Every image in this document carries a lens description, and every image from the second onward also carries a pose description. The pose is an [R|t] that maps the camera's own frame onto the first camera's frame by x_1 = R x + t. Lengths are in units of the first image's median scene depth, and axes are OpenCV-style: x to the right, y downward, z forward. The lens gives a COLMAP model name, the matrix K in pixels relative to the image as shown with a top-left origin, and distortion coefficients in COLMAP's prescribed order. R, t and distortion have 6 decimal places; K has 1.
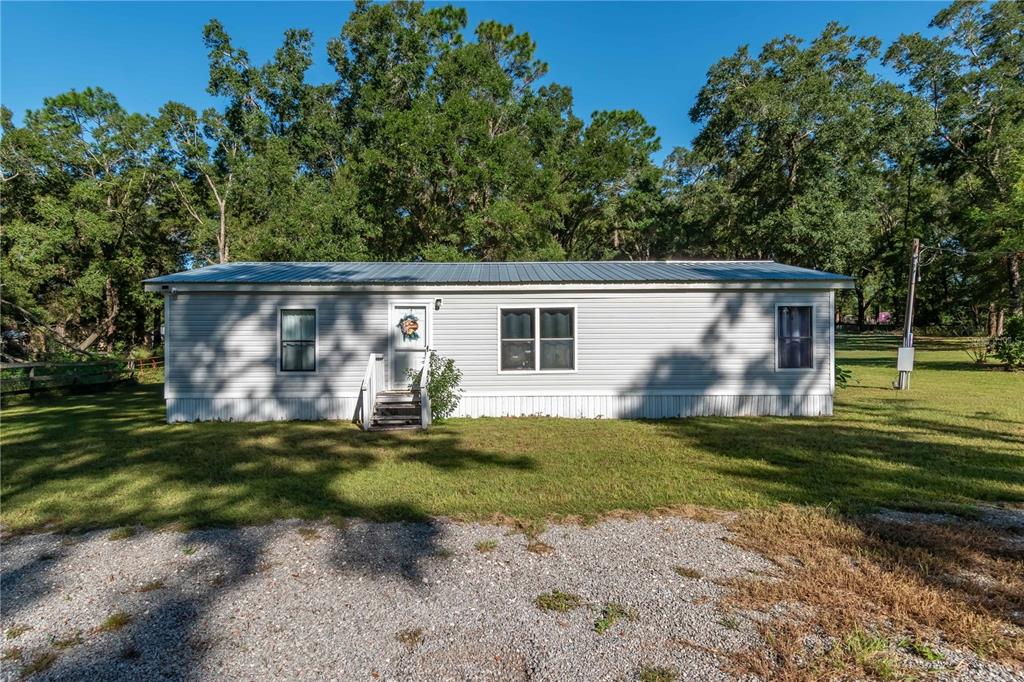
lens RADIAL K [[633.4, 0, 512.0], [0, 633.4, 341.0], [0, 0, 1]] dist [-0.002075, -0.001002]
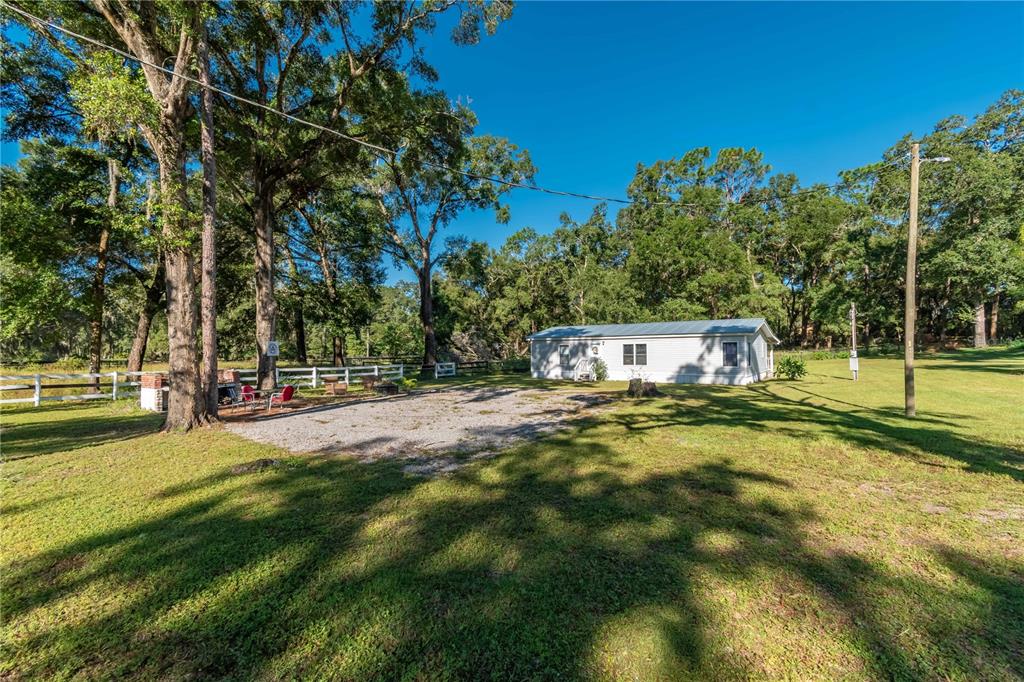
lens RADIAL K [[466.8, 0, 520.9], [0, 466.8, 344.8], [0, 0, 1]] dist [0.002153, 0.000450]
pose [[0.816303, -0.011147, -0.577517, 0.787975], [0.015533, 0.999876, 0.002656, -0.077977], [0.577416, -0.011139, 0.816374, -1.002480]]
